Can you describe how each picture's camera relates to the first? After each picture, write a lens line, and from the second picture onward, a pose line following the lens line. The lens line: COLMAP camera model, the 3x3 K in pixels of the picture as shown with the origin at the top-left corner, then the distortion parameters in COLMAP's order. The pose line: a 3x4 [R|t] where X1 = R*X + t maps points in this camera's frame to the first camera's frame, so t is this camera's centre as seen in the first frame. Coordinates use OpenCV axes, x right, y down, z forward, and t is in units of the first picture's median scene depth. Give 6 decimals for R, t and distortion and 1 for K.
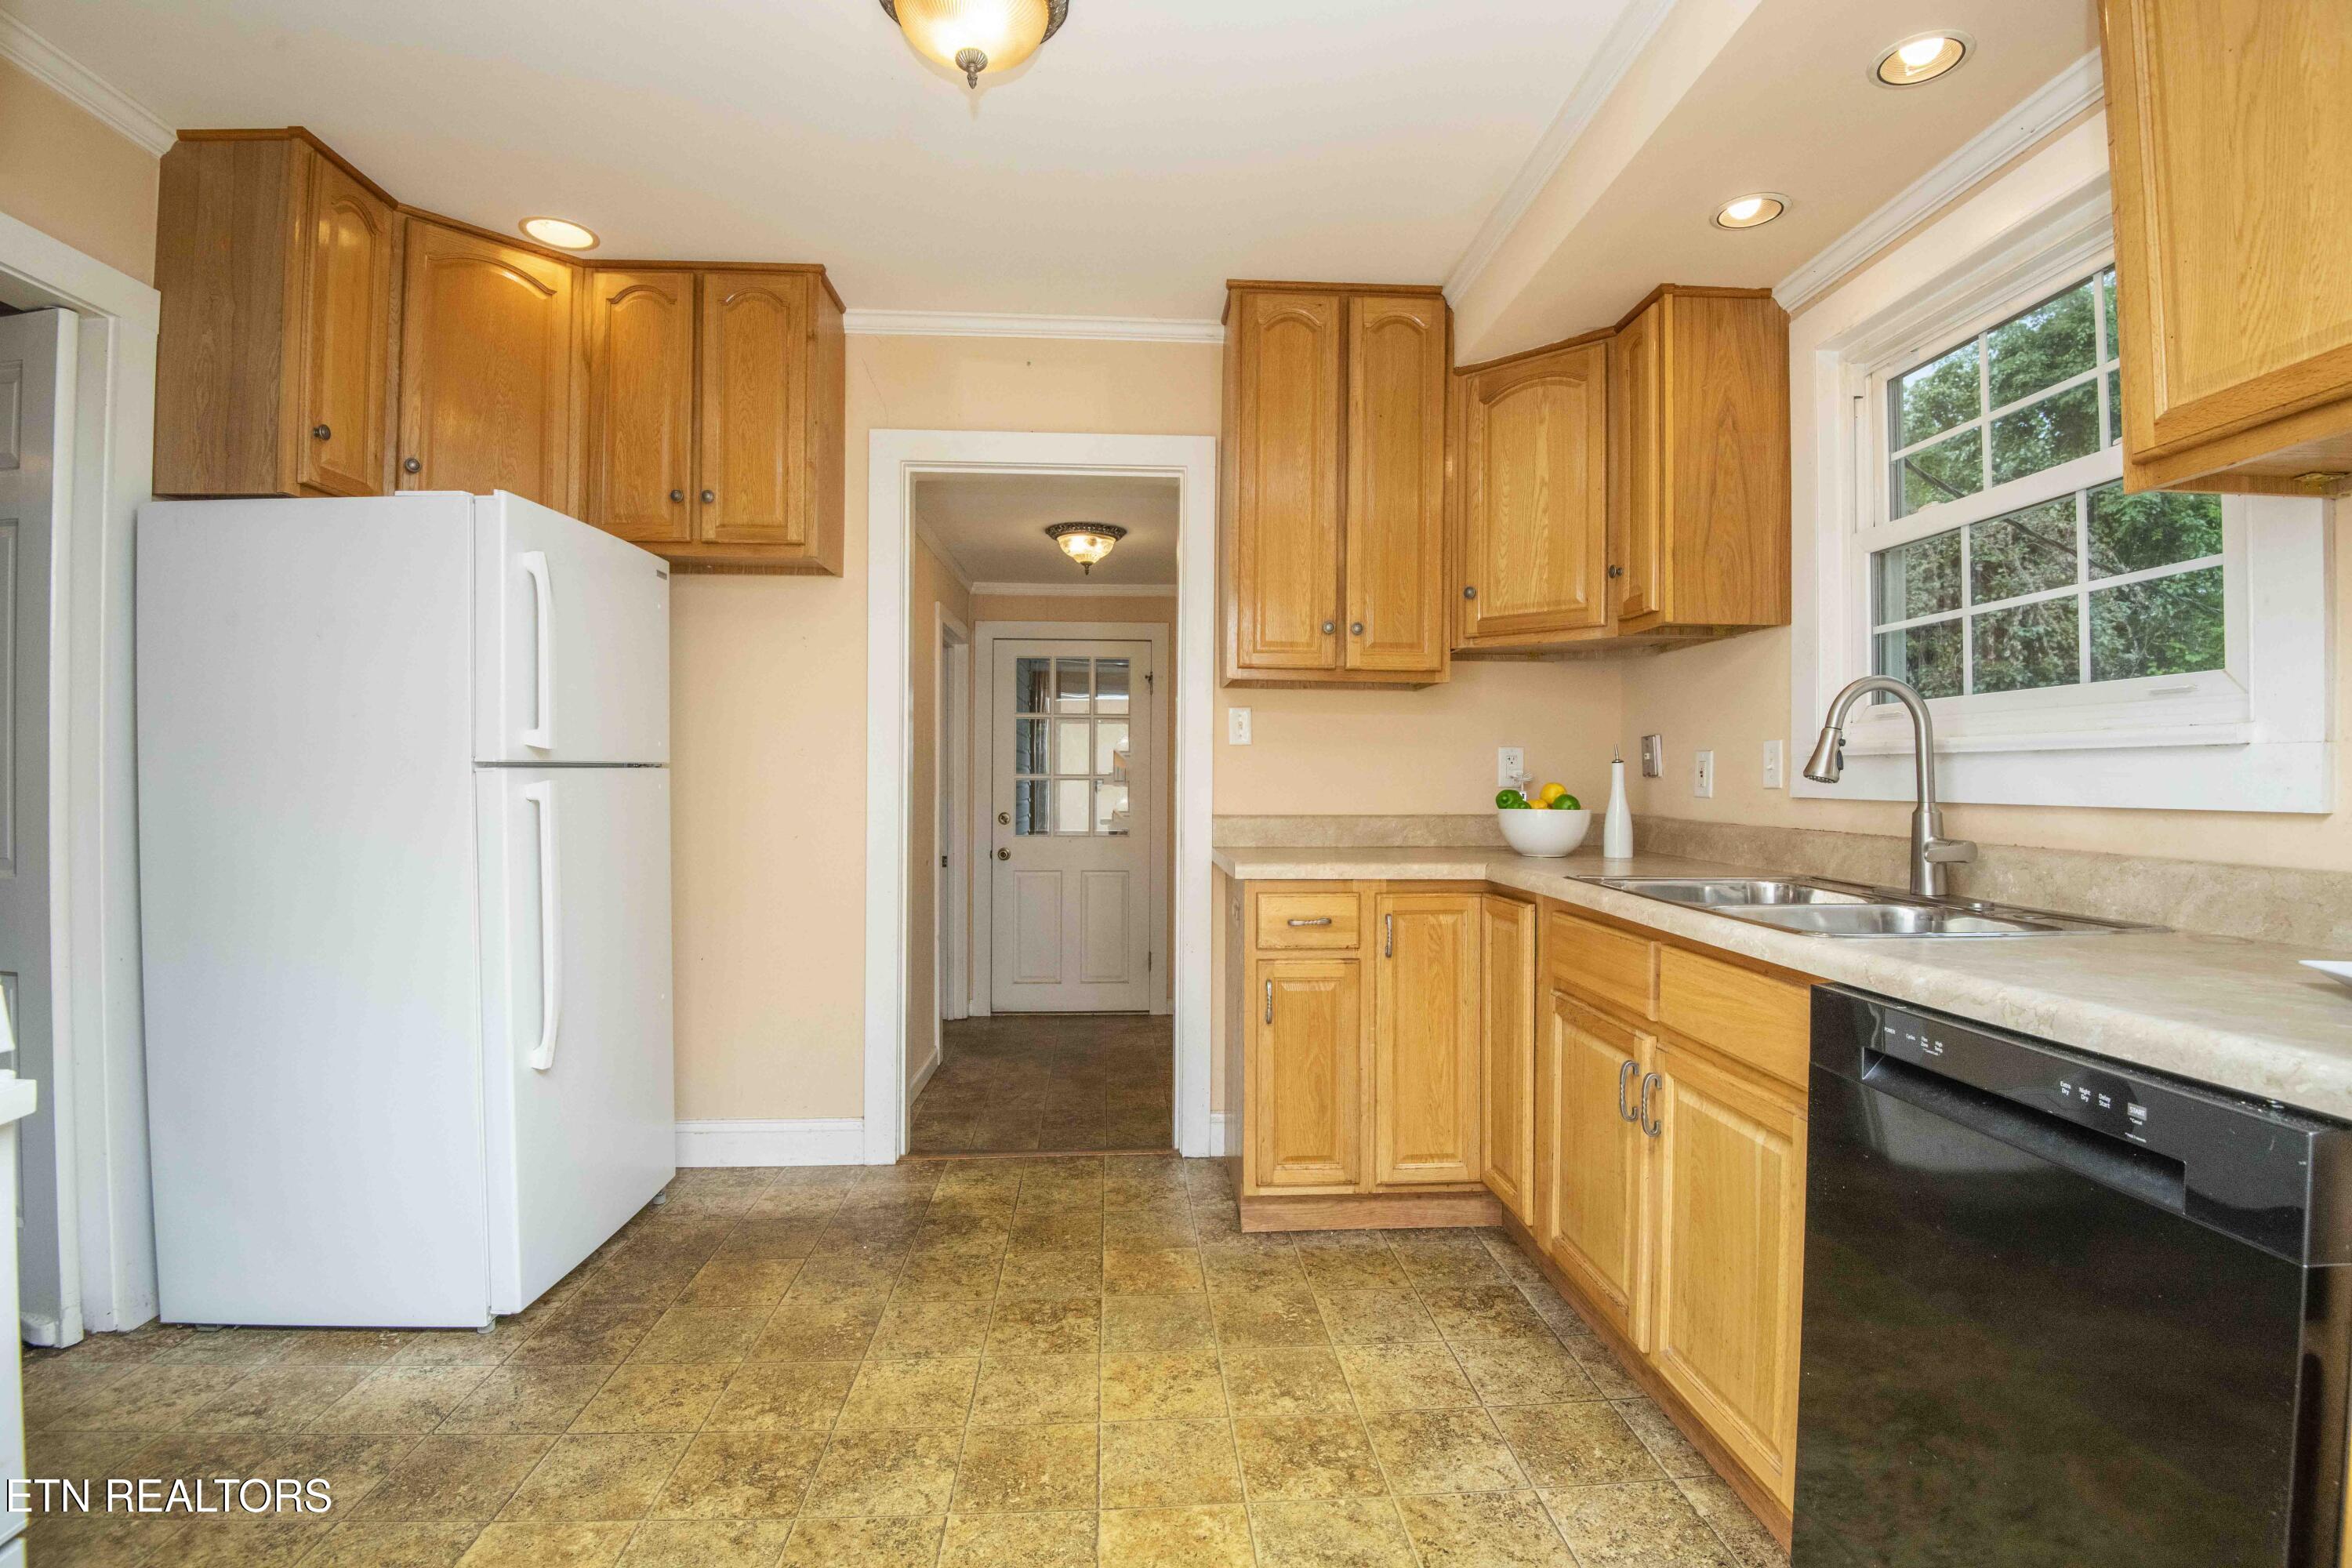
lens RADIAL K [[1084.2, 0, 1193.7], [0, 1084.2, 787.9], [0, 0, 1]] dist [-0.018178, -0.009839]
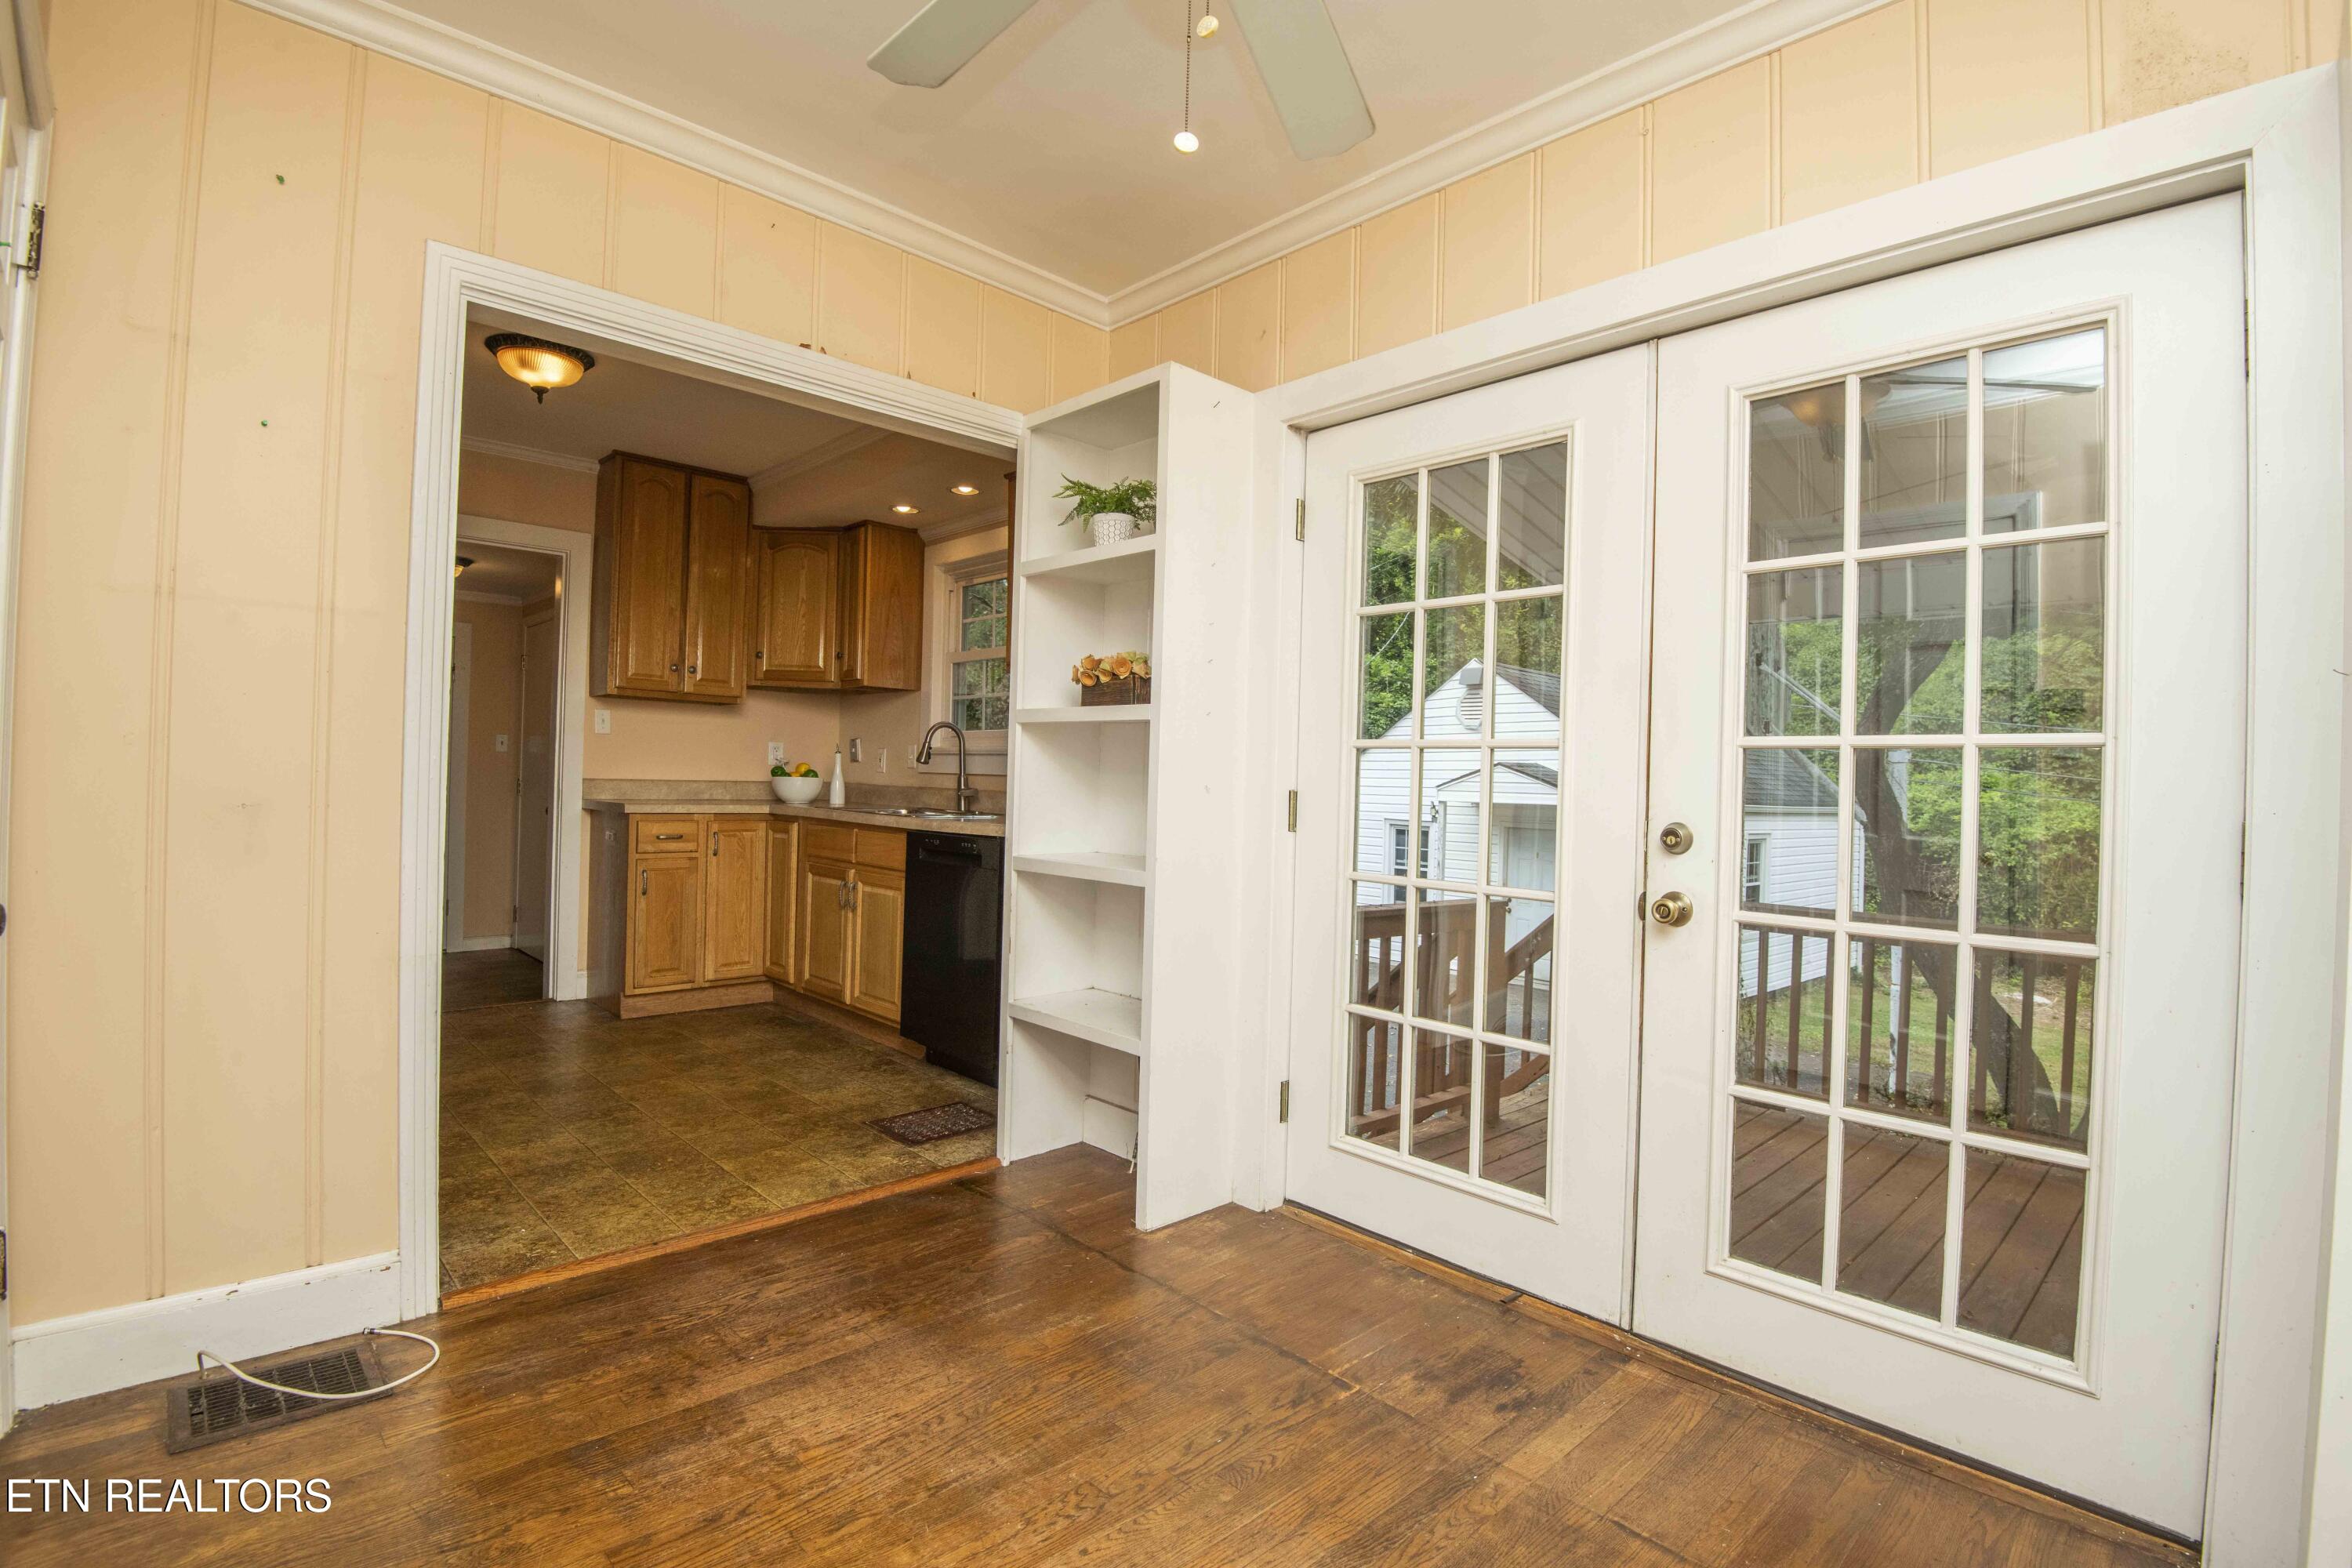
lens RADIAL K [[1084.2, 0, 1194.3], [0, 1084.2, 785.3], [0, 0, 1]] dist [-0.018178, -0.009839]
pose [[0.766236, 0.013666, 0.642414, -0.367640], [-0.019938, 0.999798, 0.002512, 0.017151], [-0.642250, -0.014733, 0.766354, -0.902819]]
